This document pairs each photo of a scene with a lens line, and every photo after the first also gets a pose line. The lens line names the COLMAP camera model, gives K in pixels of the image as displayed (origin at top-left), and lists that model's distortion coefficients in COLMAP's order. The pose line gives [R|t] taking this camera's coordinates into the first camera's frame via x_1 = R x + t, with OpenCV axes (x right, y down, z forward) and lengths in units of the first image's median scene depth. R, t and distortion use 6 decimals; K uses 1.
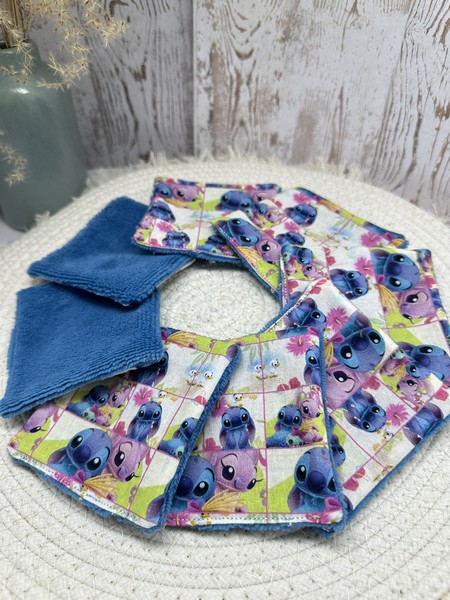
lens RADIAL K [[426.3, 0, 225.0], [0, 426.3, 292.7], [0, 0, 1]] dist [-0.028853, -0.003038]
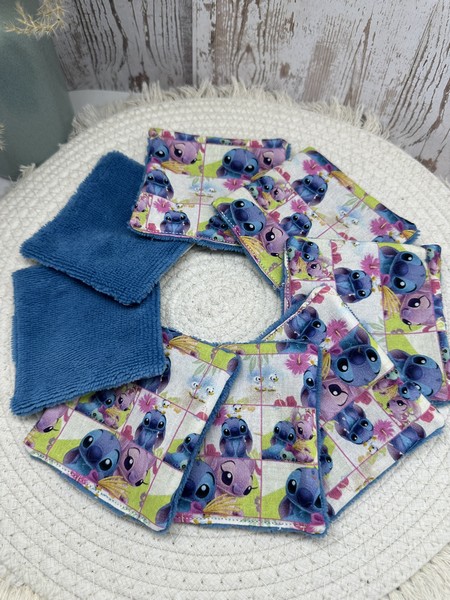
lens RADIAL K [[426.3, 0, 225.0], [0, 426.3, 292.7], [0, 0, 1]] dist [-0.028853, -0.003038]
pose [[0.999732, 0.018236, 0.014258, -0.019027], [-0.021667, 0.953988, 0.299062, -0.322020], [-0.008148, -0.299291, 0.954127, 0.066735]]
